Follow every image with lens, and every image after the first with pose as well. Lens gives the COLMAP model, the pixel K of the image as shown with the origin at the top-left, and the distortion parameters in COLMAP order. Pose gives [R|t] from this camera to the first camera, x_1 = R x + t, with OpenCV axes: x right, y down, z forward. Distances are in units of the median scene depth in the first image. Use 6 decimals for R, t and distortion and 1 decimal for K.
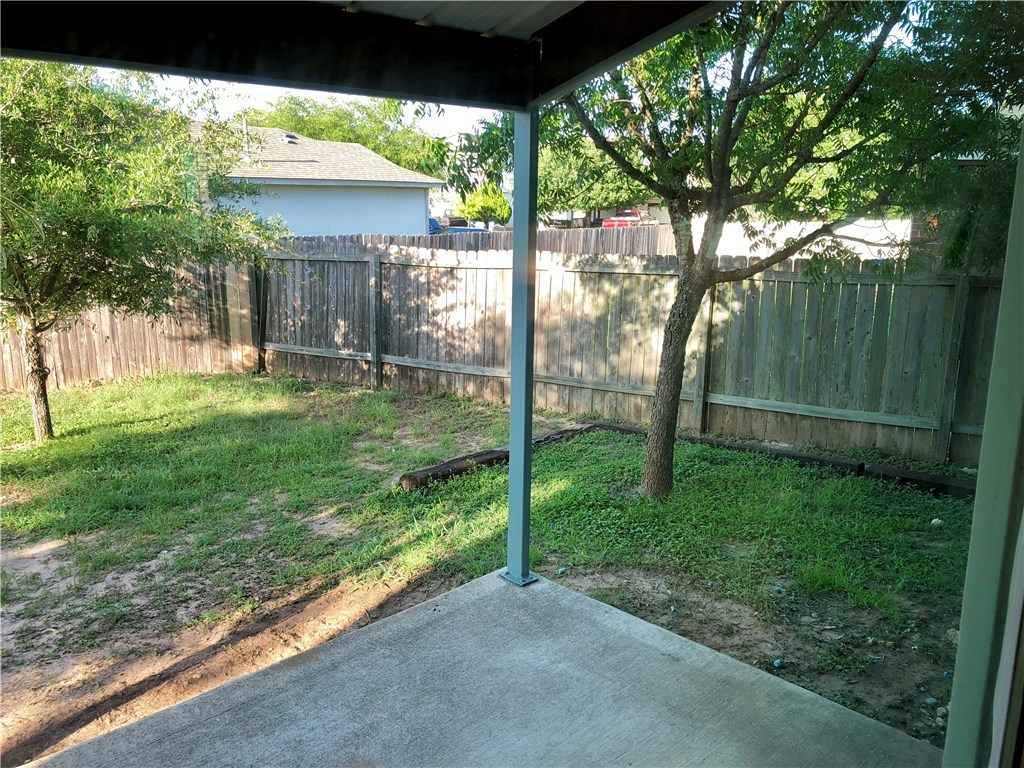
lens RADIAL K [[840.2, 0, 516.6], [0, 840.2, 375.6], [0, 0, 1]] dist [0.038426, -0.032597]
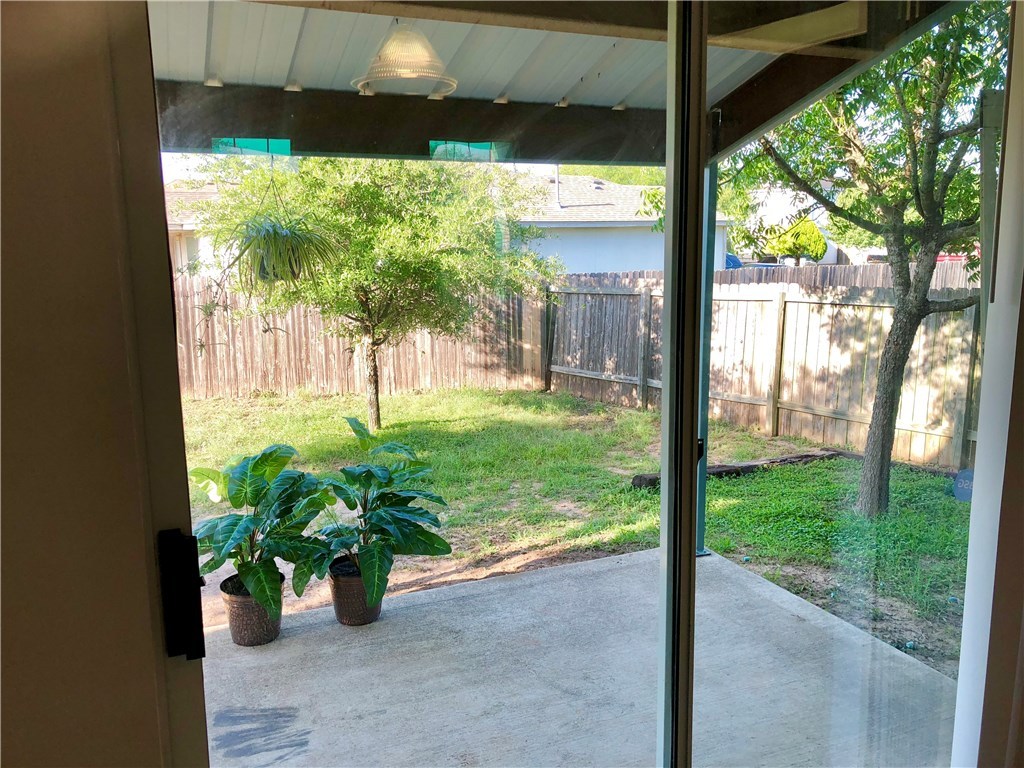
lens RADIAL K [[840.2, 0, 510.2], [0, 840.2, 386.7], [0, 0, 1]] dist [0.038426, -0.032597]
pose [[0.929818, 0.046935, -0.365015, 0.100445], [-0.058612, 0.998061, -0.020970, 0.025689], [0.363323, 0.040892, 0.930765, -0.120794]]
